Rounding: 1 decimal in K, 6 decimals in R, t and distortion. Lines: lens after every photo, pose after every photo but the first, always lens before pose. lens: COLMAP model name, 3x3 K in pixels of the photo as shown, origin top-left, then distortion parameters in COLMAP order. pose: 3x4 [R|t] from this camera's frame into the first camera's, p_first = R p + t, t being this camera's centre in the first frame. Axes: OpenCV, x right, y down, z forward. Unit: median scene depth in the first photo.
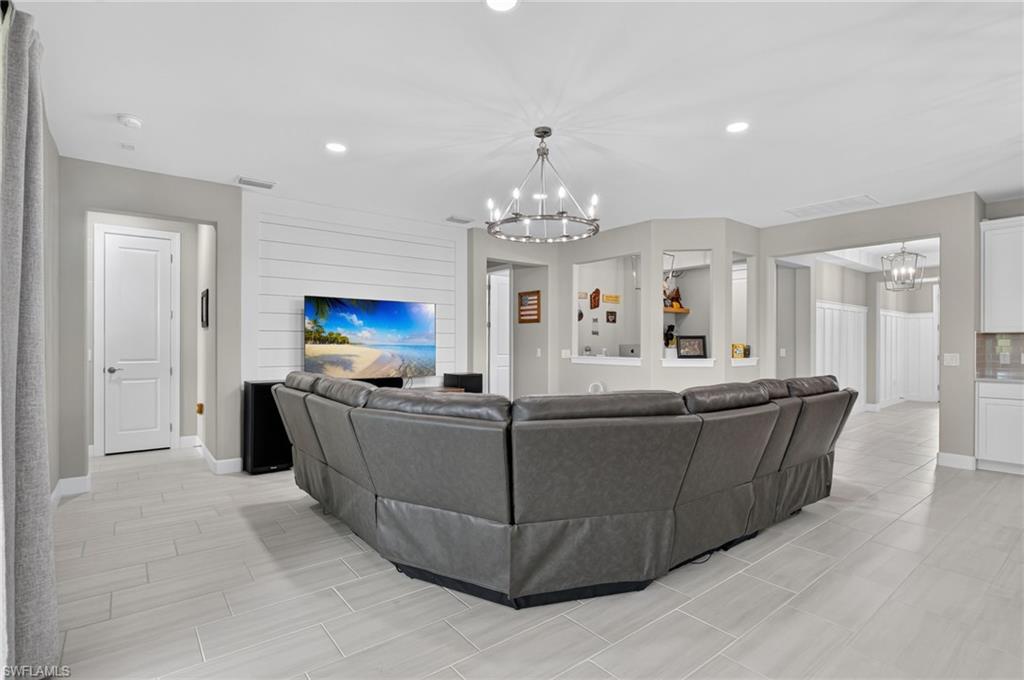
lens RADIAL K [[490.2, 0, 516.6], [0, 490.2, 343.5], [0, 0, 1]] dist [-0.001875, -0.000341]
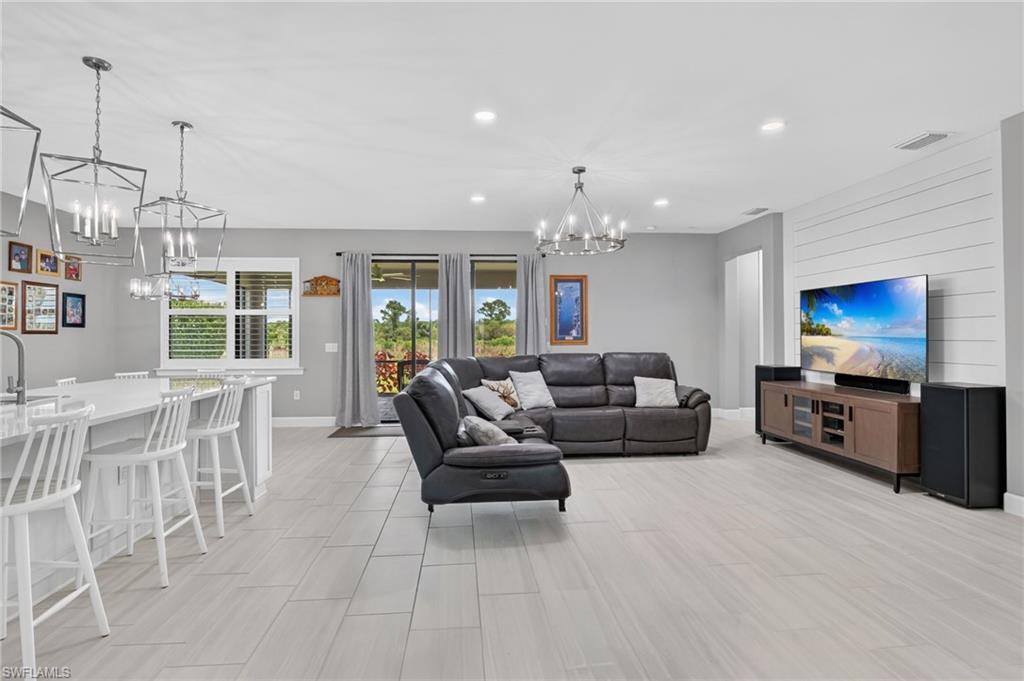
lens RADIAL K [[474.0, 0, 507.6], [0, 474.0, 332.9], [0, 0, 1]] dist [0.000575, -0.000140]
pose [[-0.549985, -0.002725, -0.835170, 0.658357], [0.002420, 0.999985, -0.004856, -0.000824], [0.835171, -0.004692, -0.549971, 0.843604]]
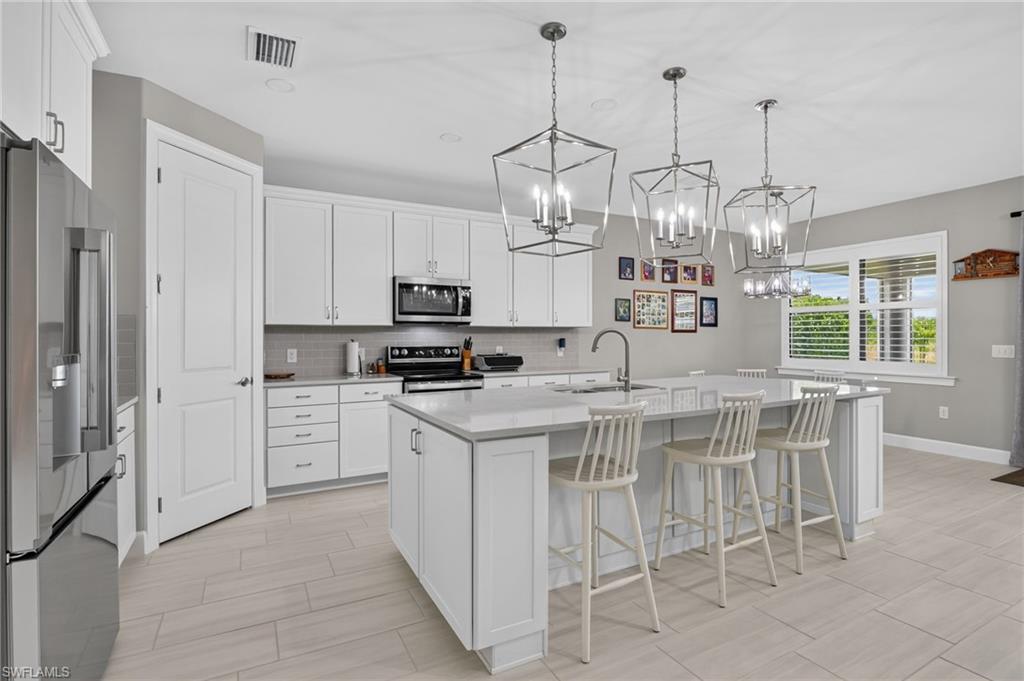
lens RADIAL K [[493.2, 0, 512.9], [0, 493.2, 336.0], [0, 0, 1]] dist [-0.014503, -0.001026]
pose [[-0.984530, 0.000537, 0.175218, 0.581168], [0.000959, 0.999997, 0.002325, -0.000548], [-0.175216, 0.002457, -0.984527, 0.787423]]
